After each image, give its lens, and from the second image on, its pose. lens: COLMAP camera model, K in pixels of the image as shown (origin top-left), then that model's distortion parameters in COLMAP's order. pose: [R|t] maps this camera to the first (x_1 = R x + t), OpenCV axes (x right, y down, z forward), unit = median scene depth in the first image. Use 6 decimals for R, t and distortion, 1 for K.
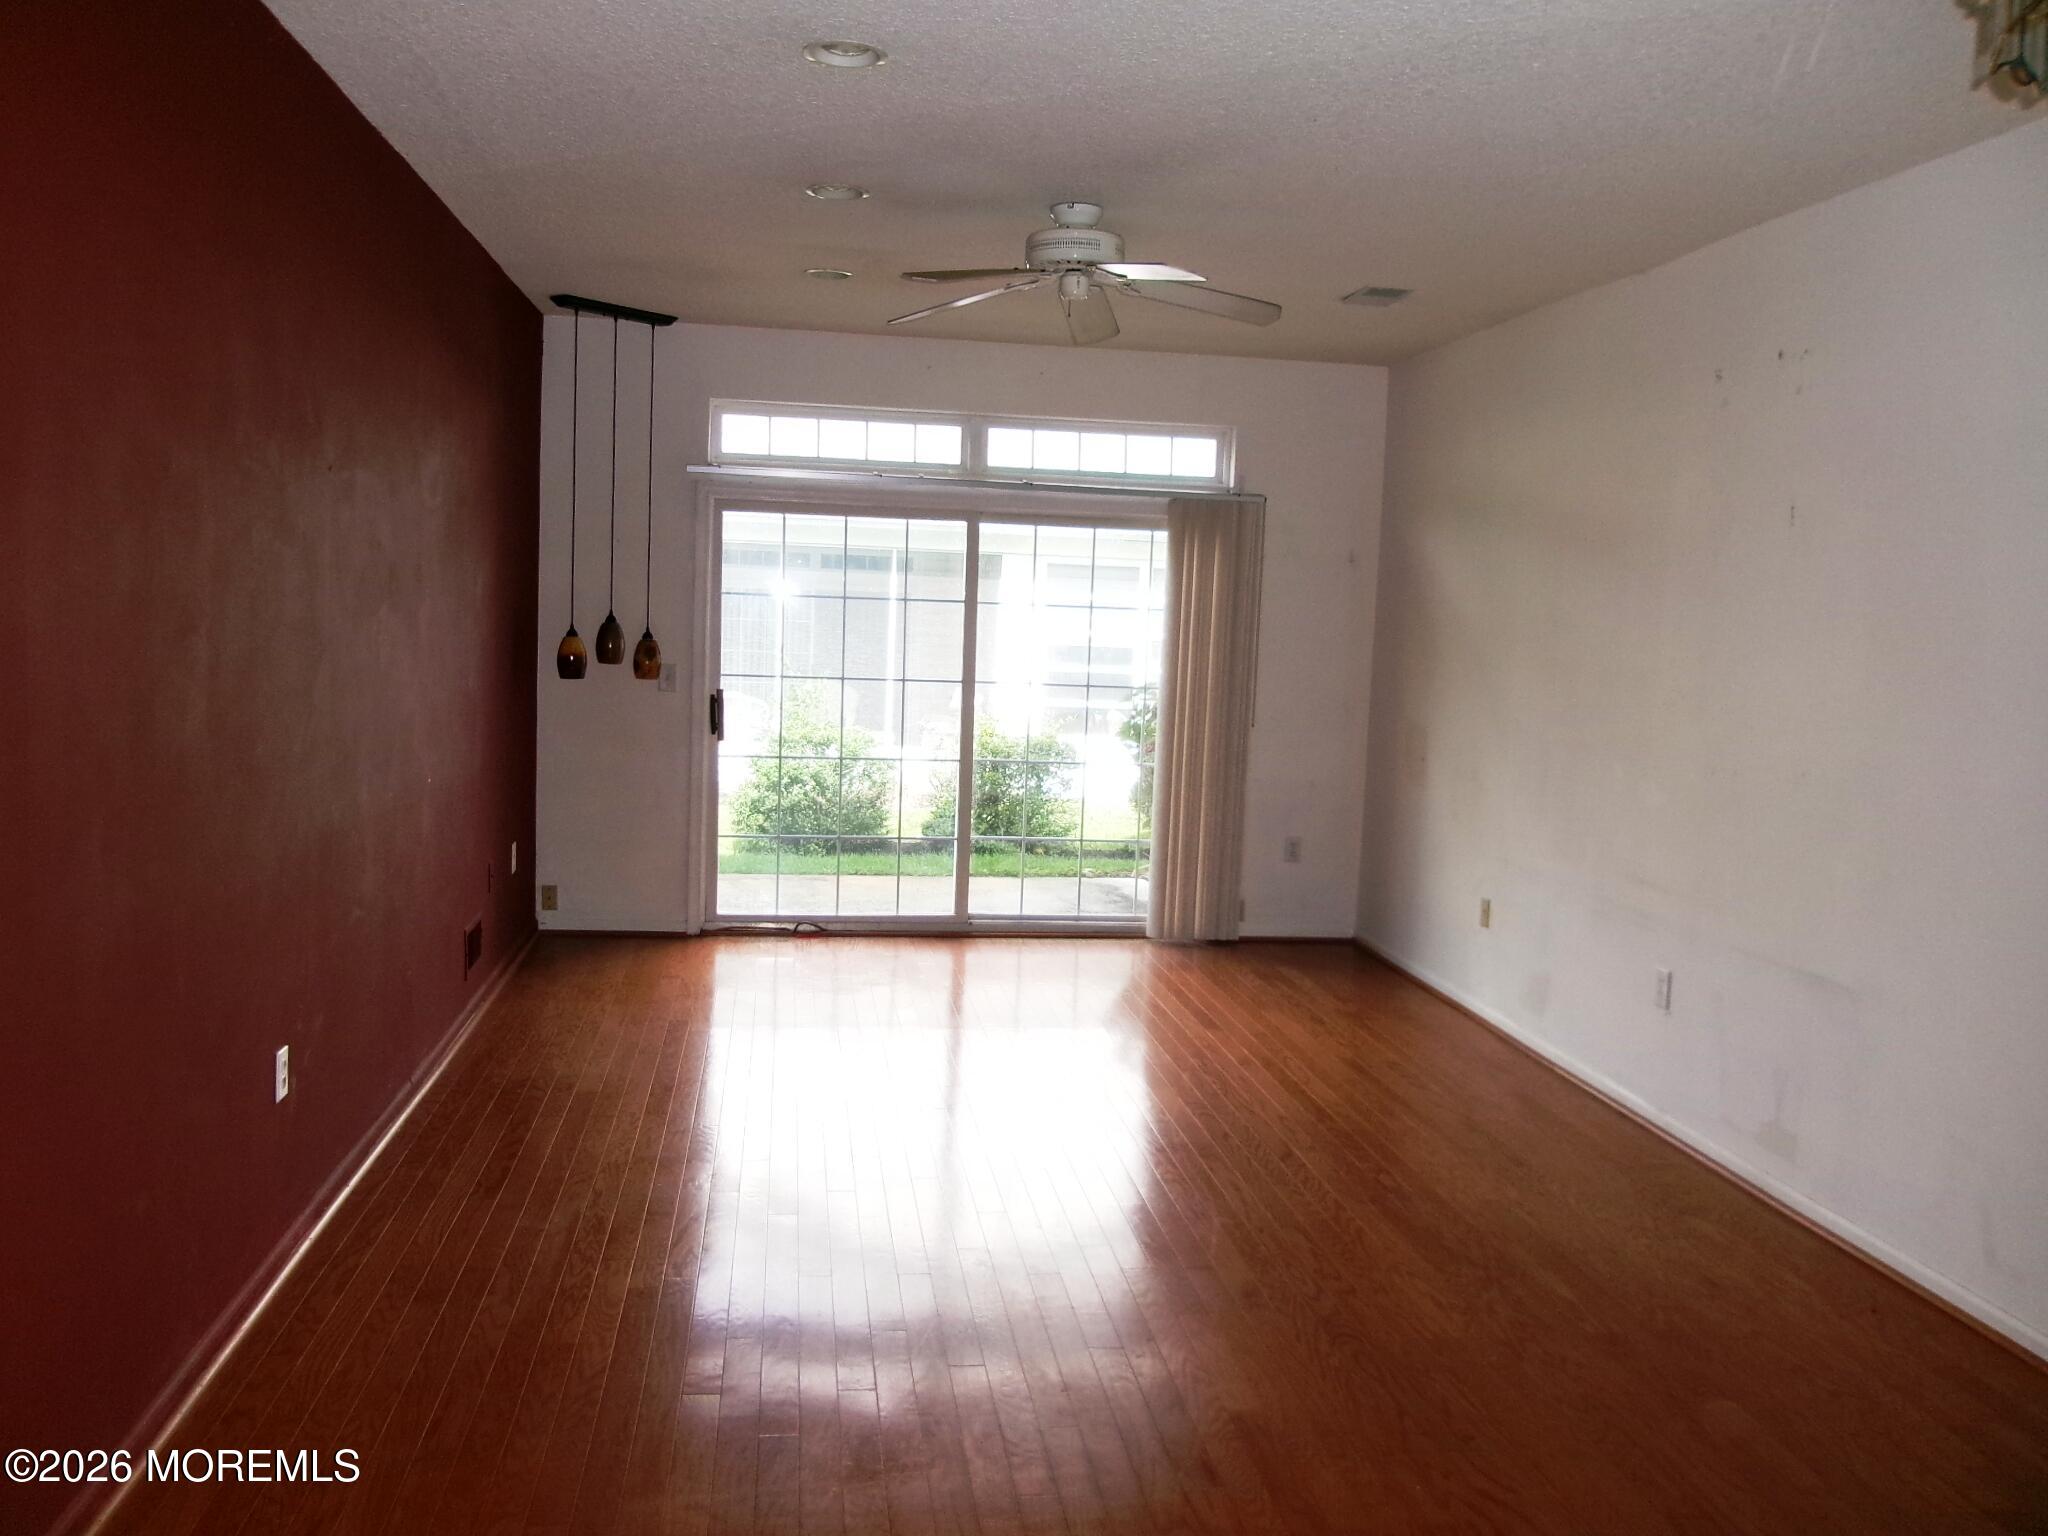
lens RADIAL K [[1594.1, 0, 987.9], [0, 1594.1, 762.5], [0, 0, 1]] dist [-0.035672, 0.099507]
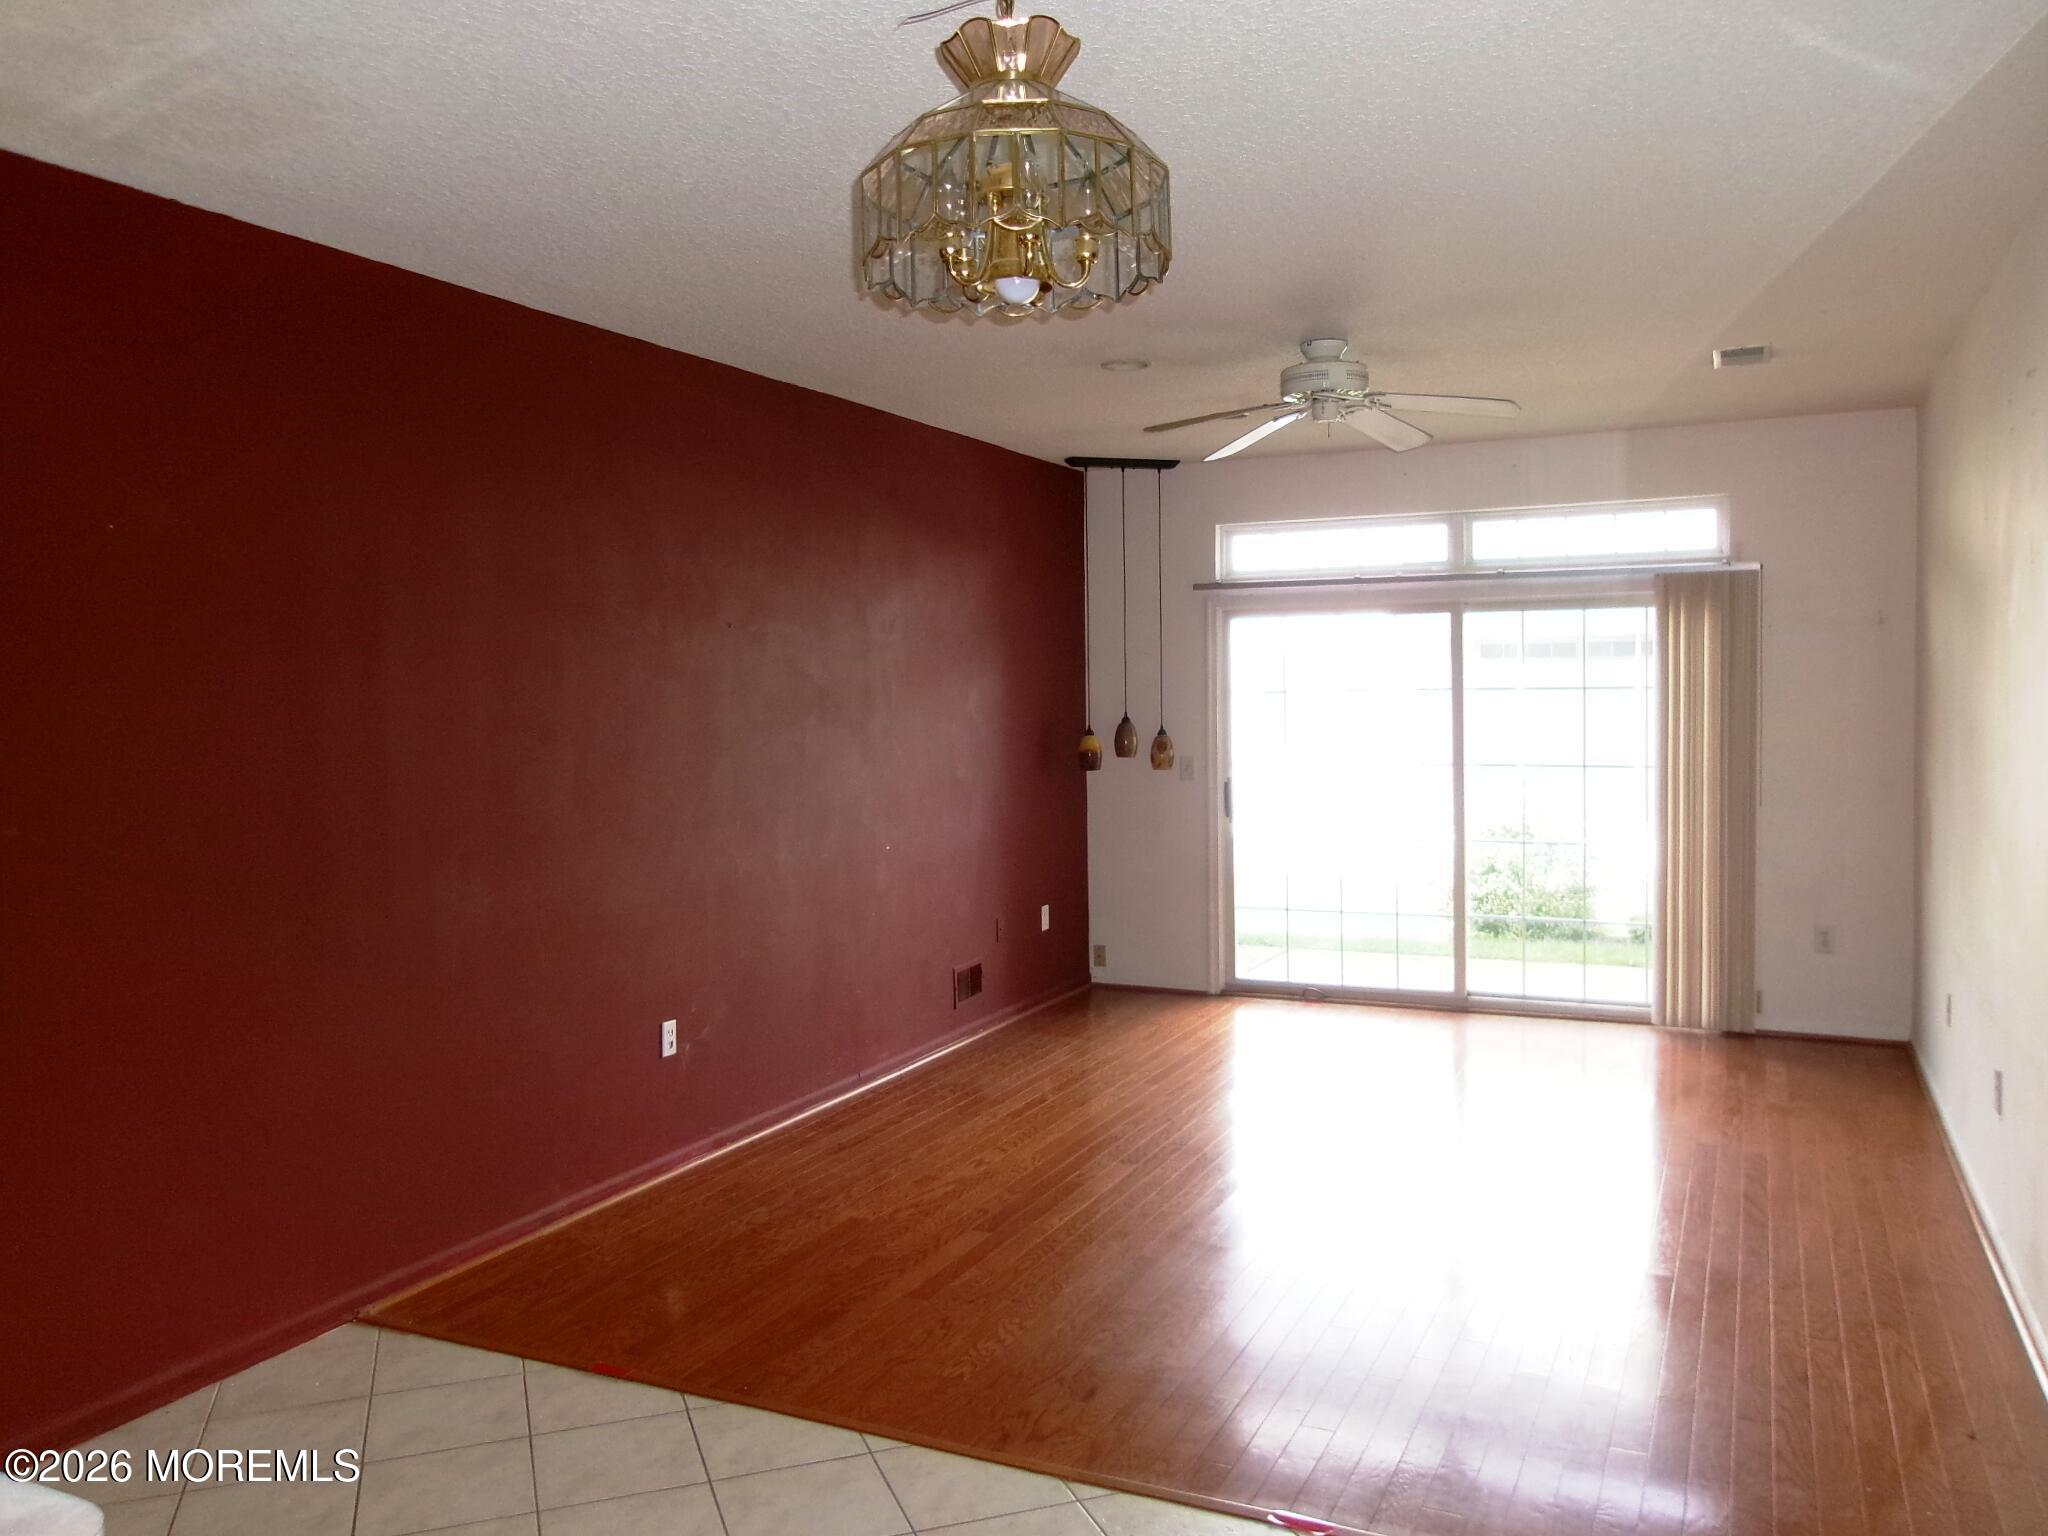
lens RADIAL K [[1594.1, 0, 987.9], [0, 1594.1, 762.5], [0, 0, 1]] dist [-0.035672, 0.099507]
pose [[0.831678, -0.025003, -0.554695, 0.314156], [-0.009679, 0.998181, -0.059506, 0.012734], [0.555174, 0.054859, 0.829923, -0.037041]]
